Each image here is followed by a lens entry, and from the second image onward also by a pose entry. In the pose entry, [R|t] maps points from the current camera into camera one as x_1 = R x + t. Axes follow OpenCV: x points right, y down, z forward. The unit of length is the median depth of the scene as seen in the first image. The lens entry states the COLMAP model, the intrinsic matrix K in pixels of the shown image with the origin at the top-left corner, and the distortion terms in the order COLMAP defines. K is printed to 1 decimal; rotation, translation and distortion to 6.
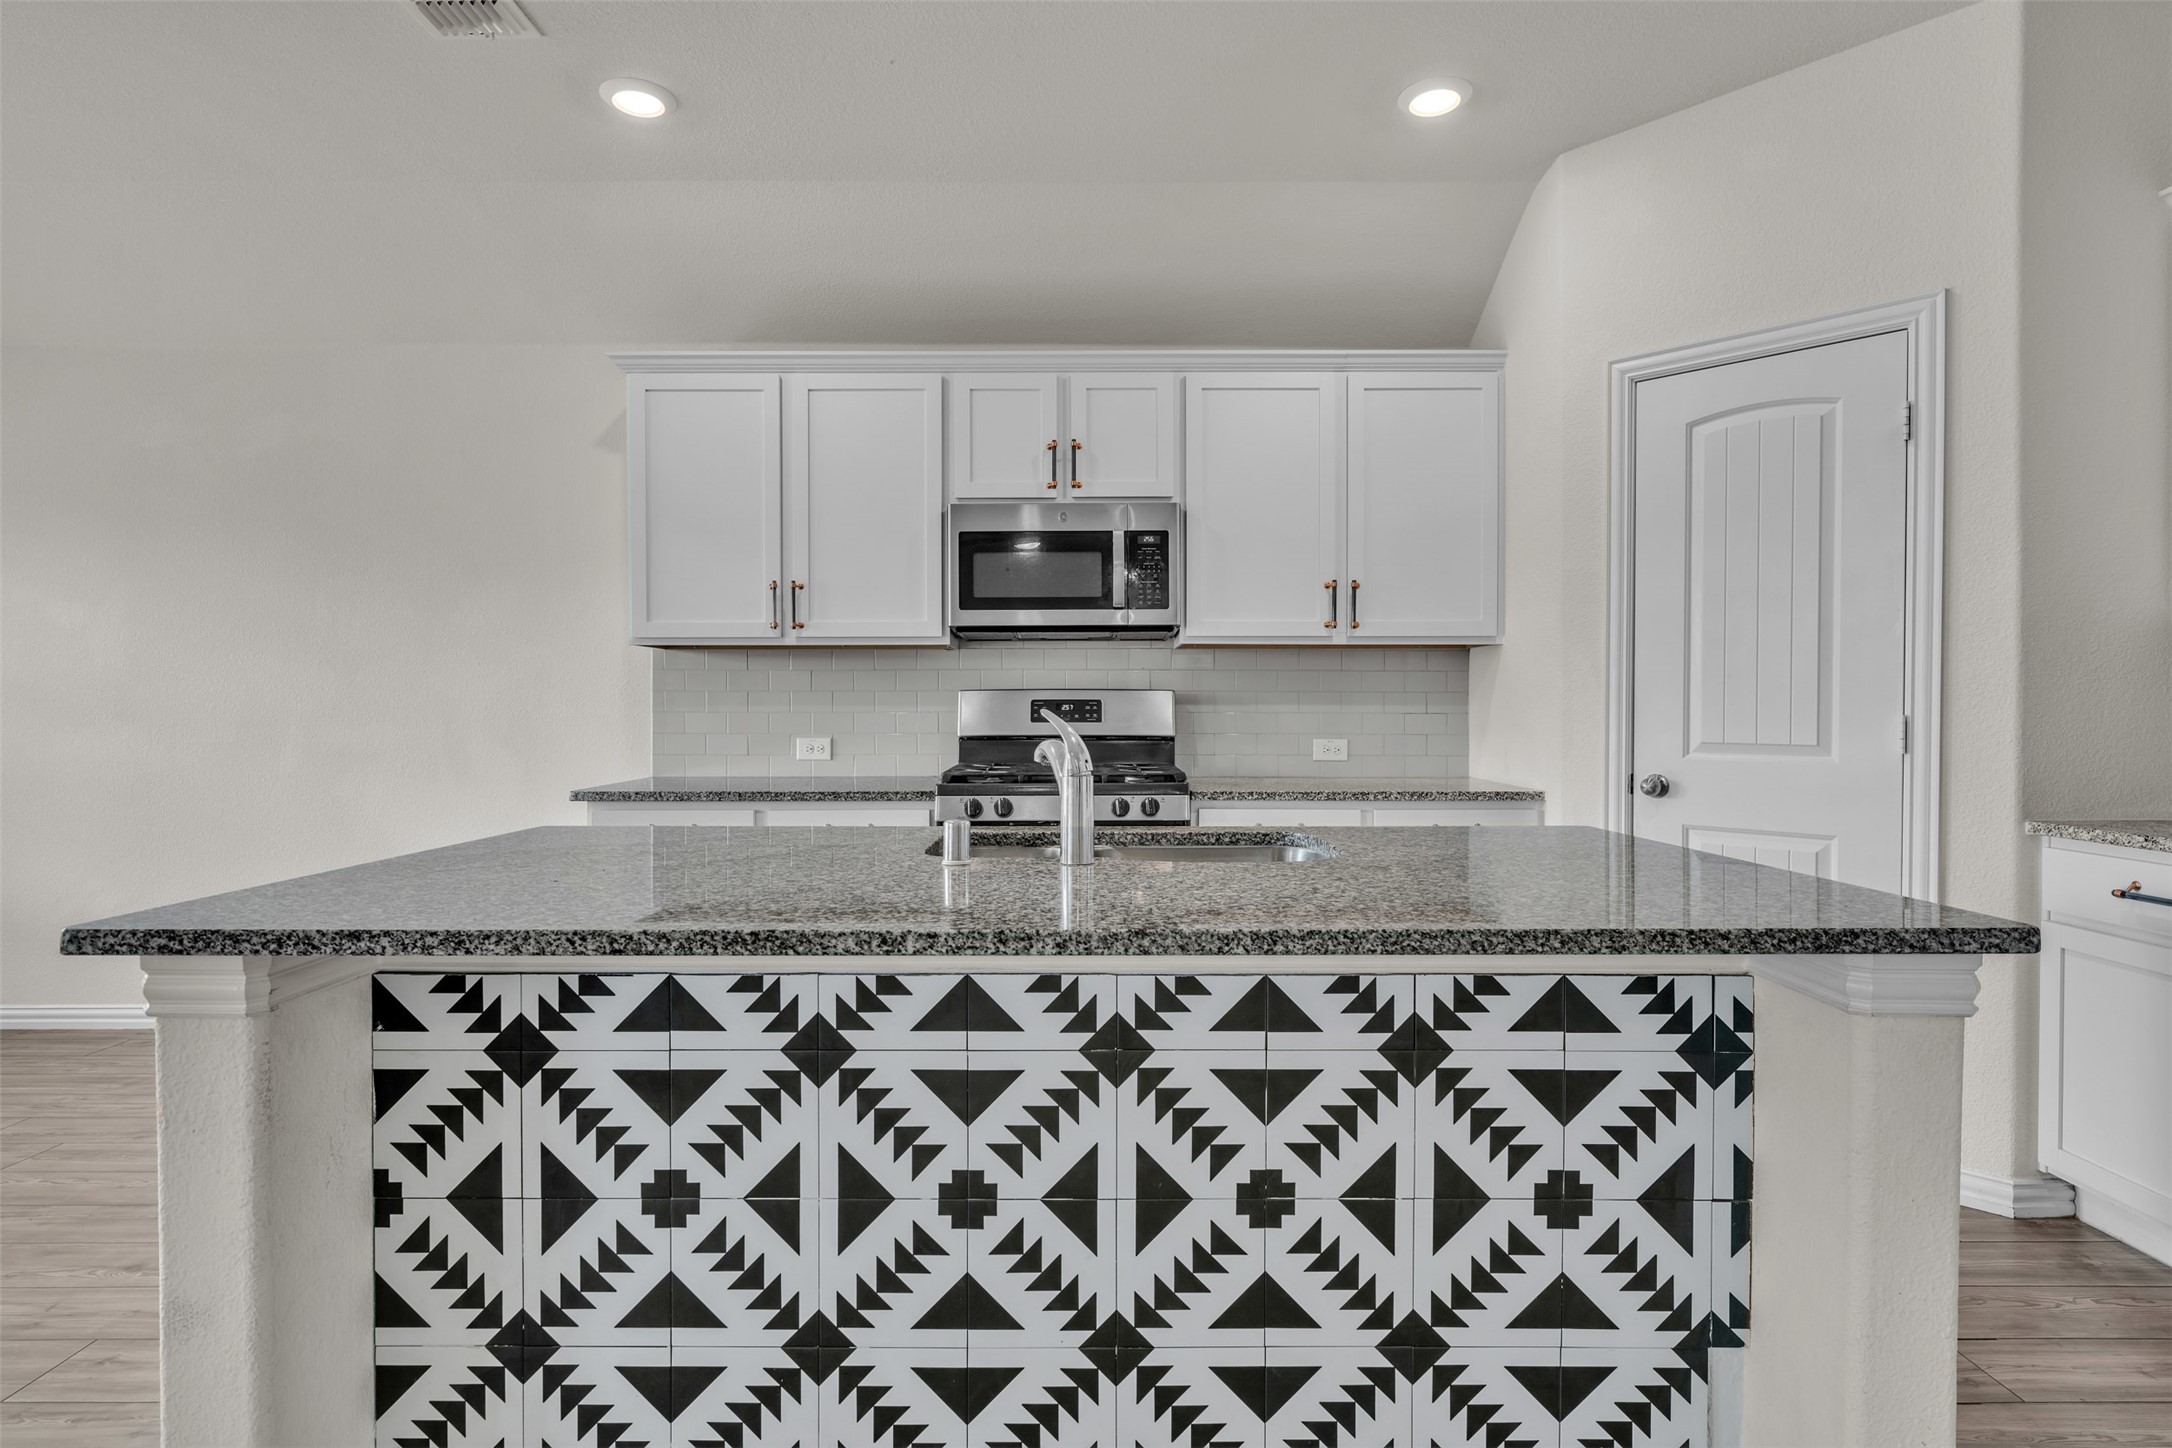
lens RADIAL K [[1078.6, 0, 1068.0], [0, 1078.6, 713.7], [0, 0, 1]] dist [-0.003857, 0.000107]
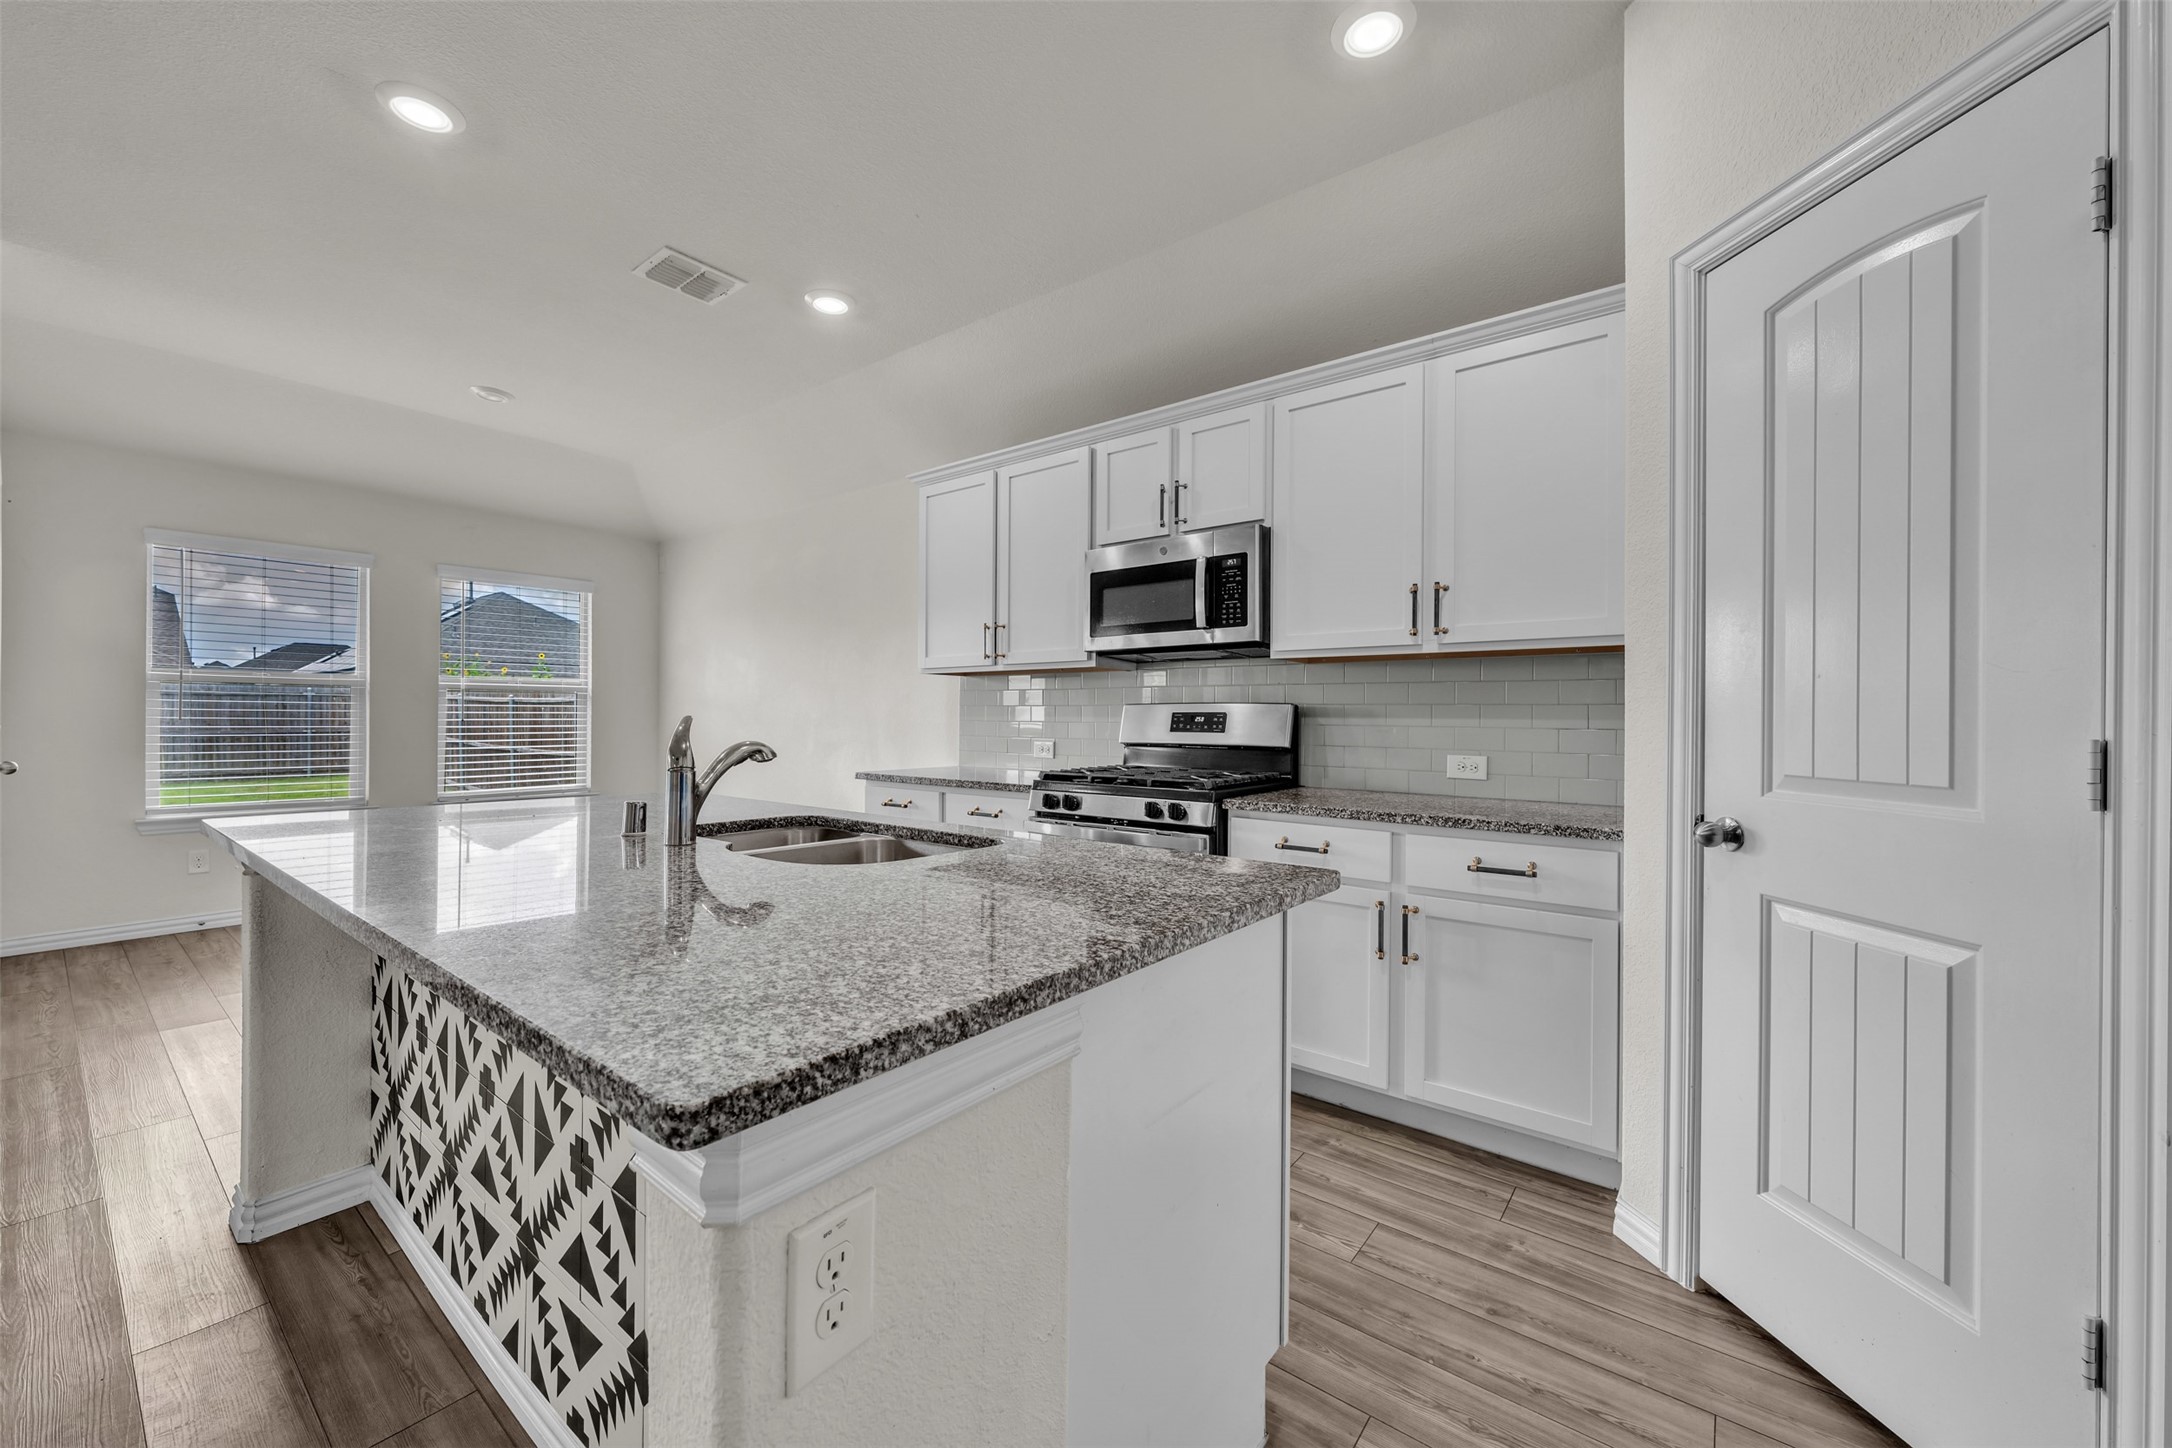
lens RADIAL K [[818.5, 0, 1093.2], [0, 818.5, 717.6], [0, 0, 1]] dist [-0.003097, 0.000082]
pose [[0.795122, 0.005161, -0.606428, 0.454229], [-0.010947, 0.999923, -0.005843, -0.001360], [0.606351, 0.011284, 0.795117, 0.270006]]
